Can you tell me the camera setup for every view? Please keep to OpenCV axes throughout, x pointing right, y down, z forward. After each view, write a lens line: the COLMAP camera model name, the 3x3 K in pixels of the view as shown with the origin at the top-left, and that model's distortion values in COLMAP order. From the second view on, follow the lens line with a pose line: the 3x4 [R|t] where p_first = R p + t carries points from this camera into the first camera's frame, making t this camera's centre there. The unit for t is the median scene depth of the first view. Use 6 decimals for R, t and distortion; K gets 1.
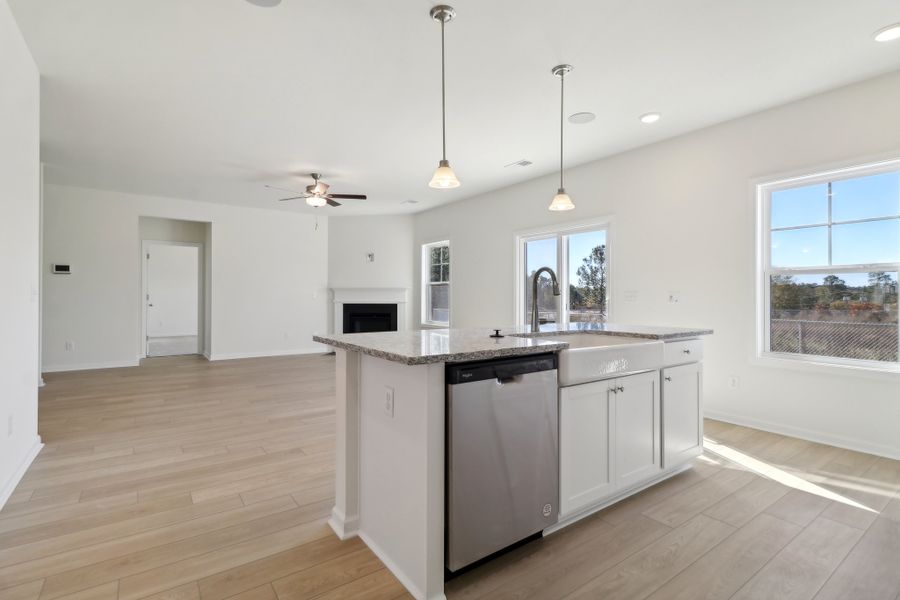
lens RADIAL K [[426.2, 0, 454.2], [0, 426.2, 294.6], [0, 0, 1]] dist [-0.004758, 0.000432]
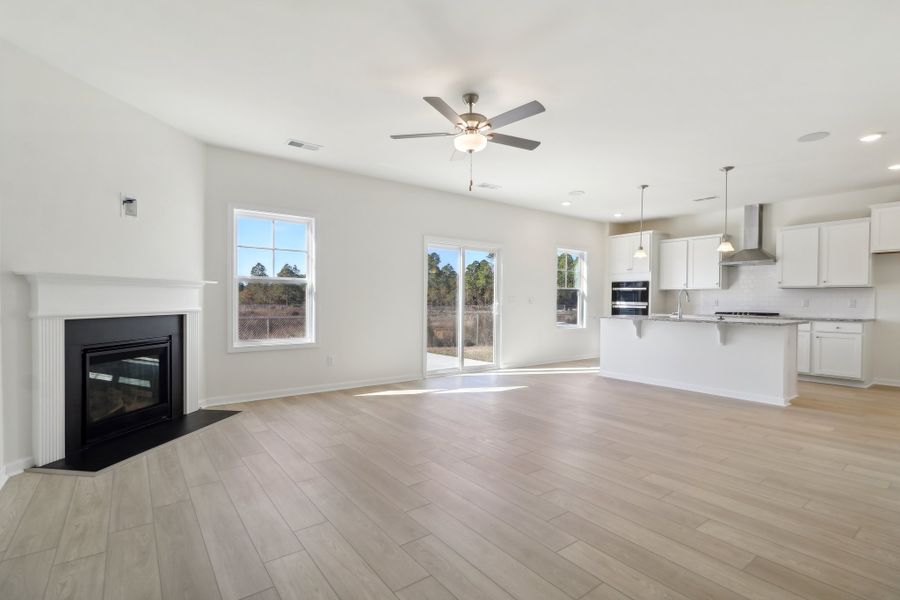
lens RADIAL K [[426.2, 0, 451.5], [0, 426.2, 299.6], [0, 0, 1]] dist [-0.004758, 0.000432]
pose [[-0.008135, -0.002617, 0.999963, -0.640753], [-0.009556, 0.999951, 0.002539, 0.001098], [-0.999921, -0.009535, -0.008160, 0.715500]]
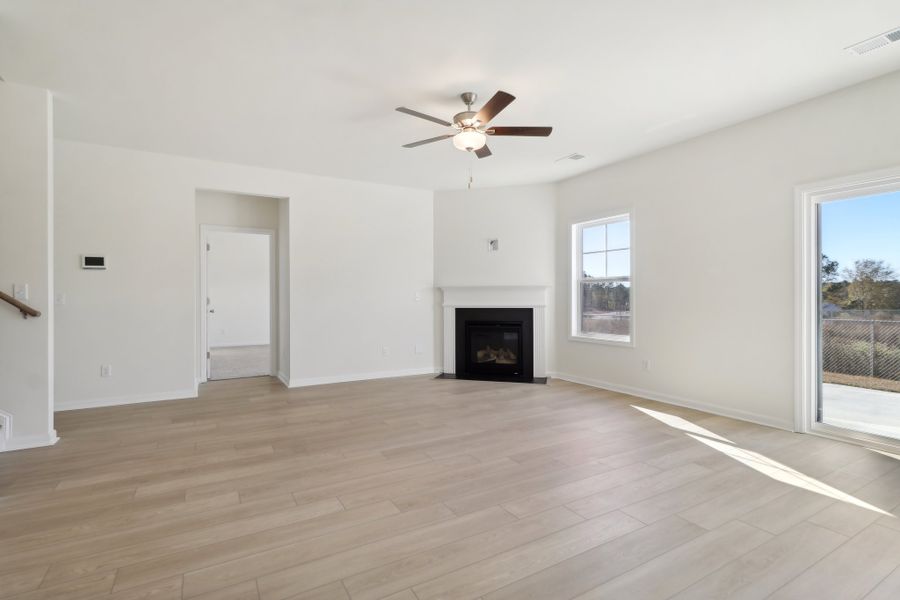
lens RADIAL K [[426.2, 0, 451.9], [0, 426.2, 296.3], [0, 0, 1]] dist [-0.004758, 0.000432]
pose [[0.994411, -0.007313, -0.105326, -0.198317], [0.007576, 0.999969, 0.002099, -0.000711], [0.105307, -0.002886, 0.994436, 0.276786]]
